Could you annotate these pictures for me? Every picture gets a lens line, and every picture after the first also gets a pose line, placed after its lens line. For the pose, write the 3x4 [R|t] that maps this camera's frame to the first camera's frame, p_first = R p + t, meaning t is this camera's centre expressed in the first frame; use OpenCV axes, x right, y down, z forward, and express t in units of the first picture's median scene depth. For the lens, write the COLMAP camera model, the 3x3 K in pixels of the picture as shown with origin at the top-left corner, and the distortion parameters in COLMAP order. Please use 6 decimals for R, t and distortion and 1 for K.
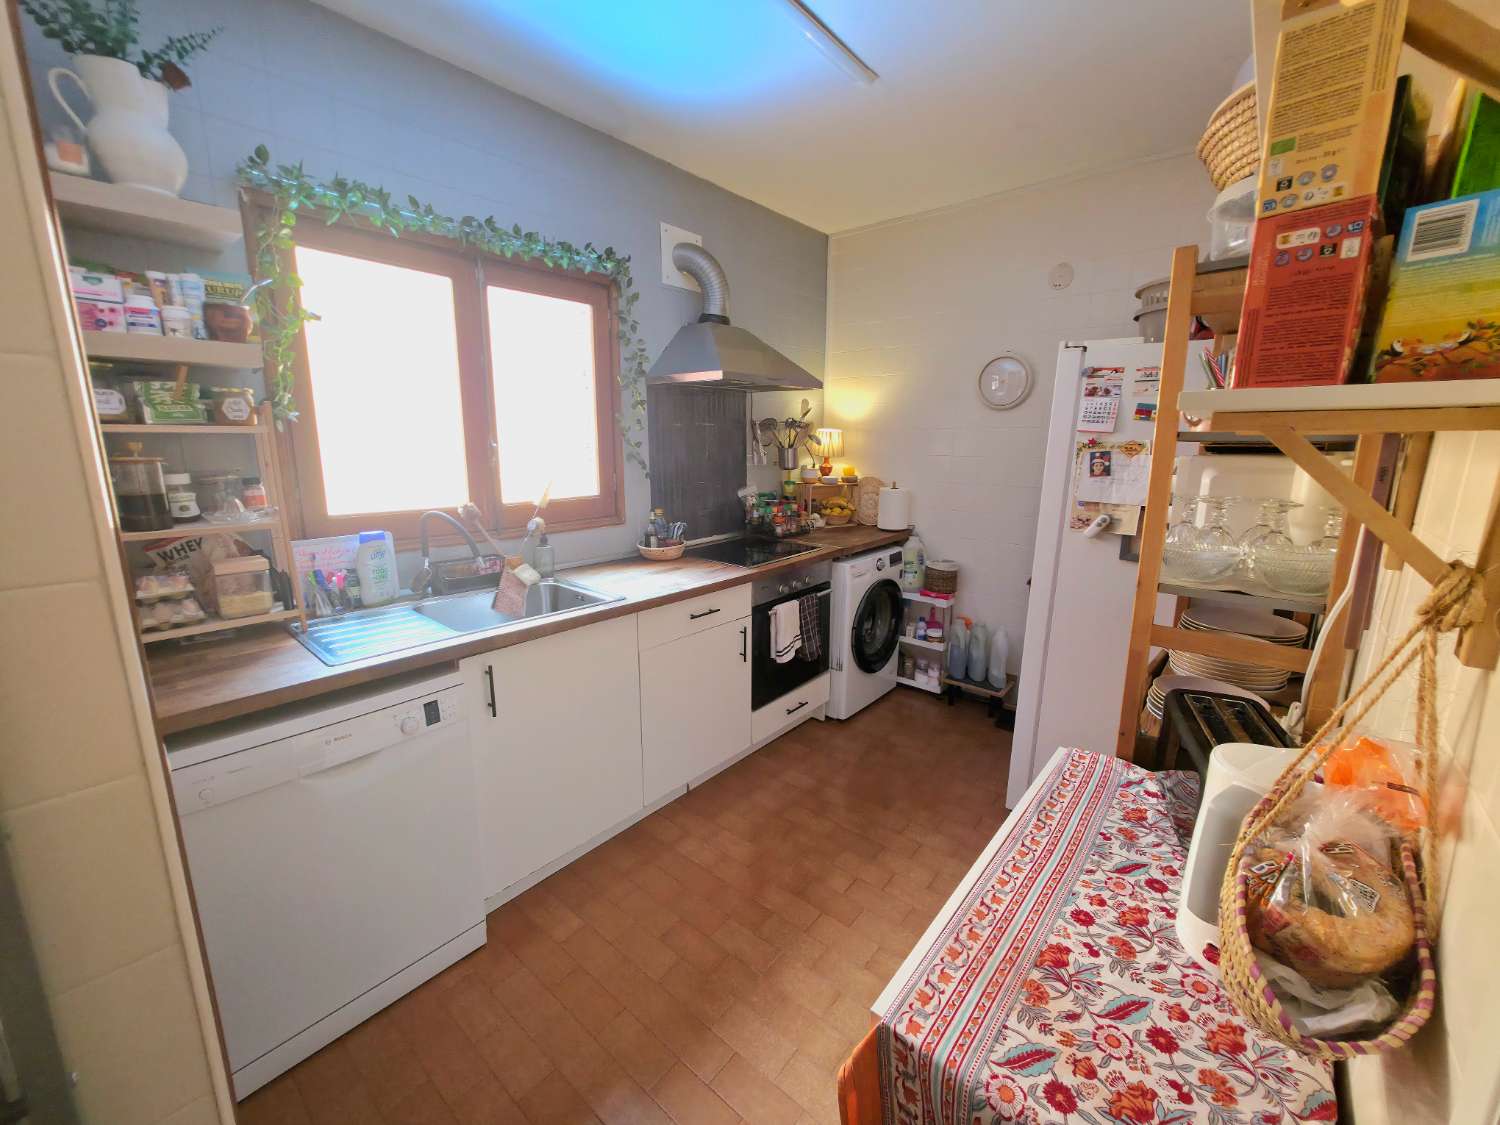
lens RADIAL K [[597.3, 0, 744.6], [0, 597.3, 558.0], [0, 0, 1]] dist [-0.000816, 0.000574]
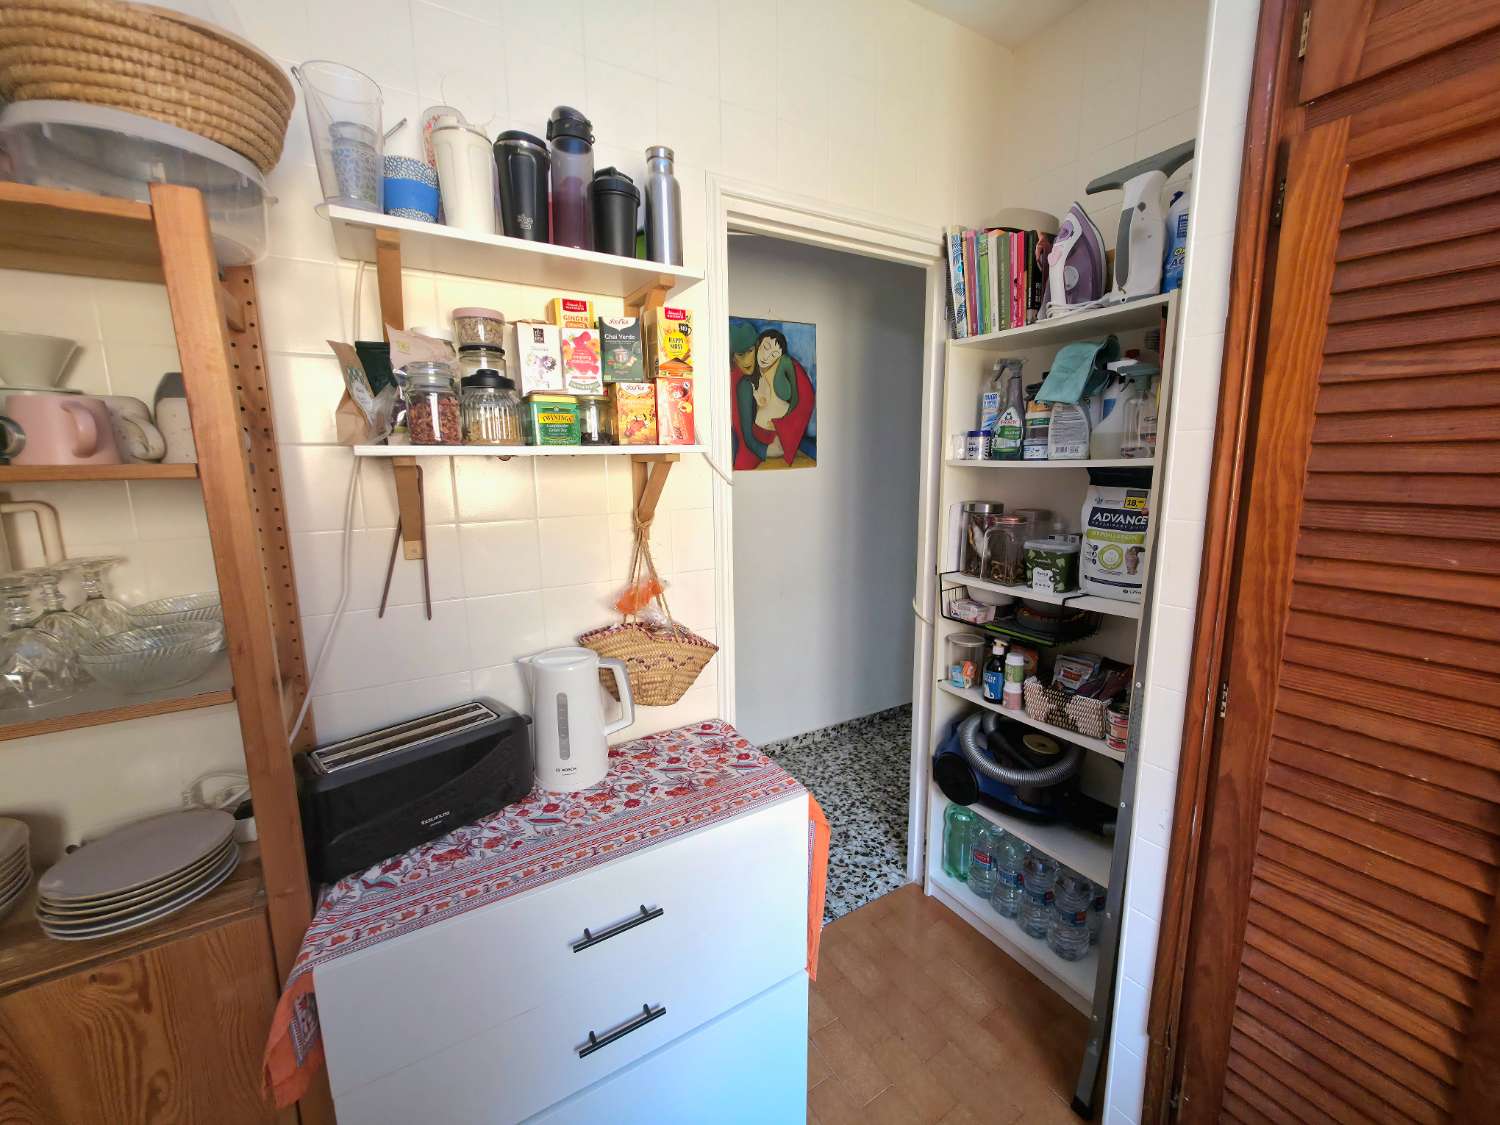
lens RADIAL K [[597.3, 0, 749.7], [0, 597.3, 559.5], [0, 0, 1]] dist [-0.000816, 0.000574]
pose [[-0.952116, -0.040879, 0.302993, -0.043698], [0.071396, 0.933893, 0.350351, -0.175556], [-0.297285, 0.355208, -0.886256, 0.839412]]
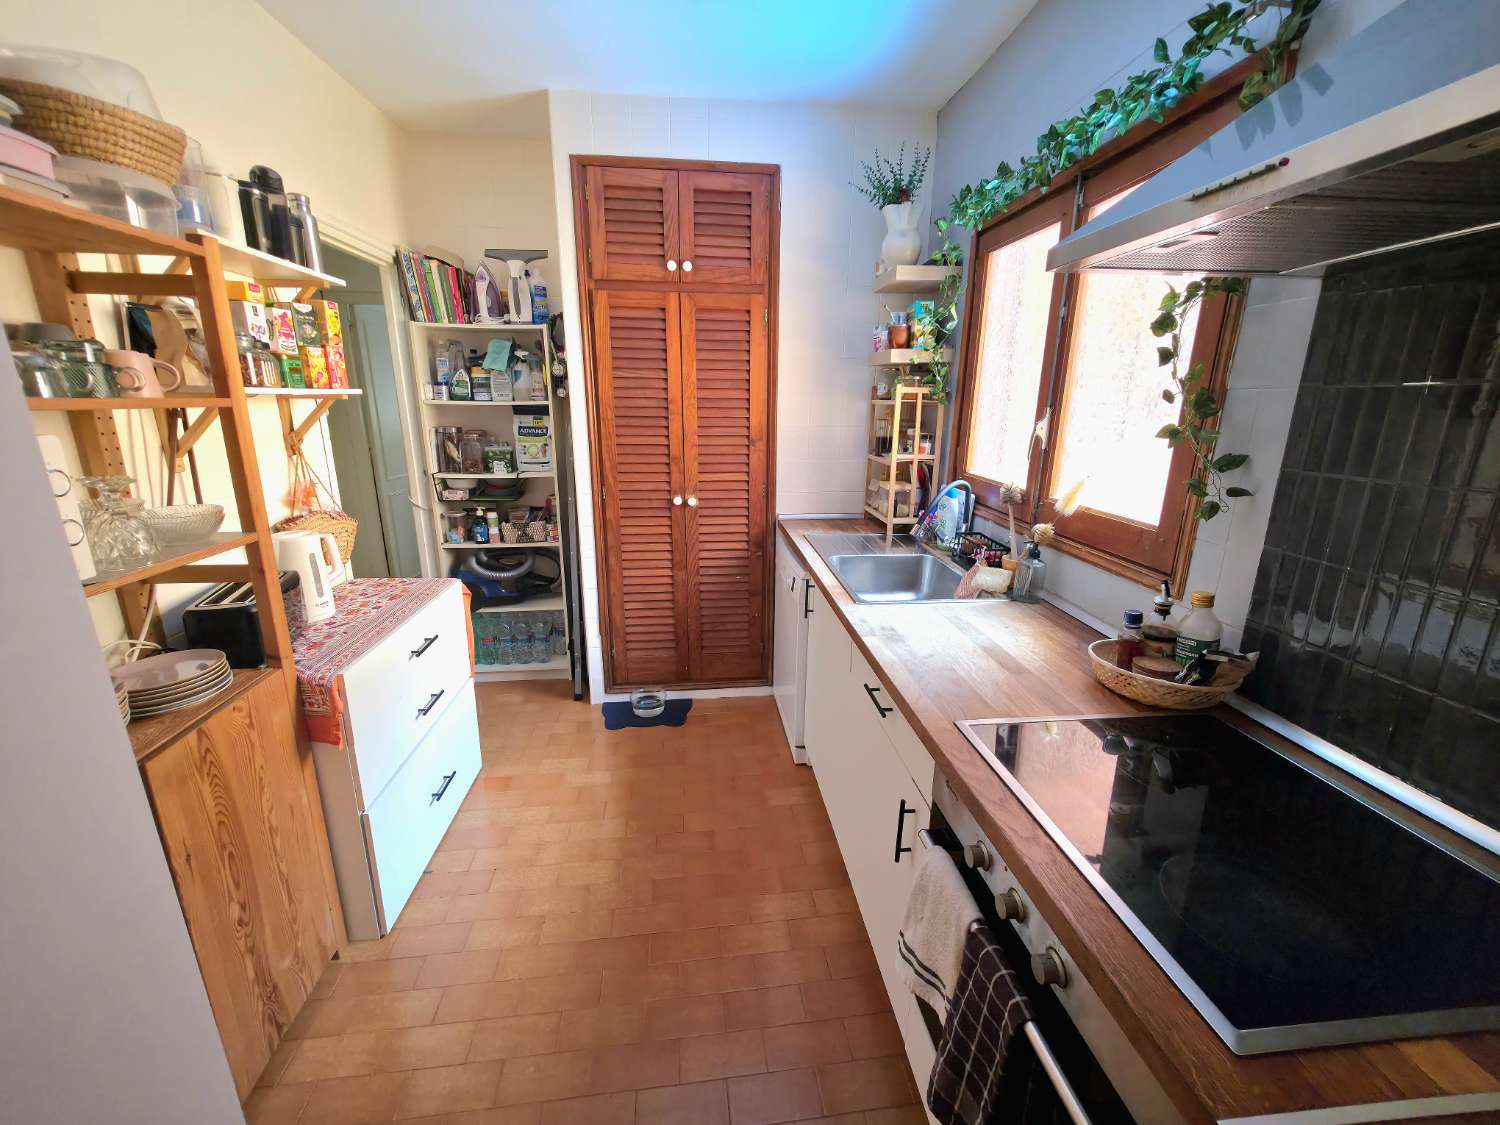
lens RADIAL K [[597.3, 0, 749.1], [0, 597.3, 559.9], [0, 0, 1]] dist [-0.000816, 0.000574]
pose [[-0.681376, 0.182492, -0.708818, 0.514580], [-0.158155, 0.908832, 0.386020, -0.305708], [0.714642, 0.375127, -0.590394, 1.444096]]
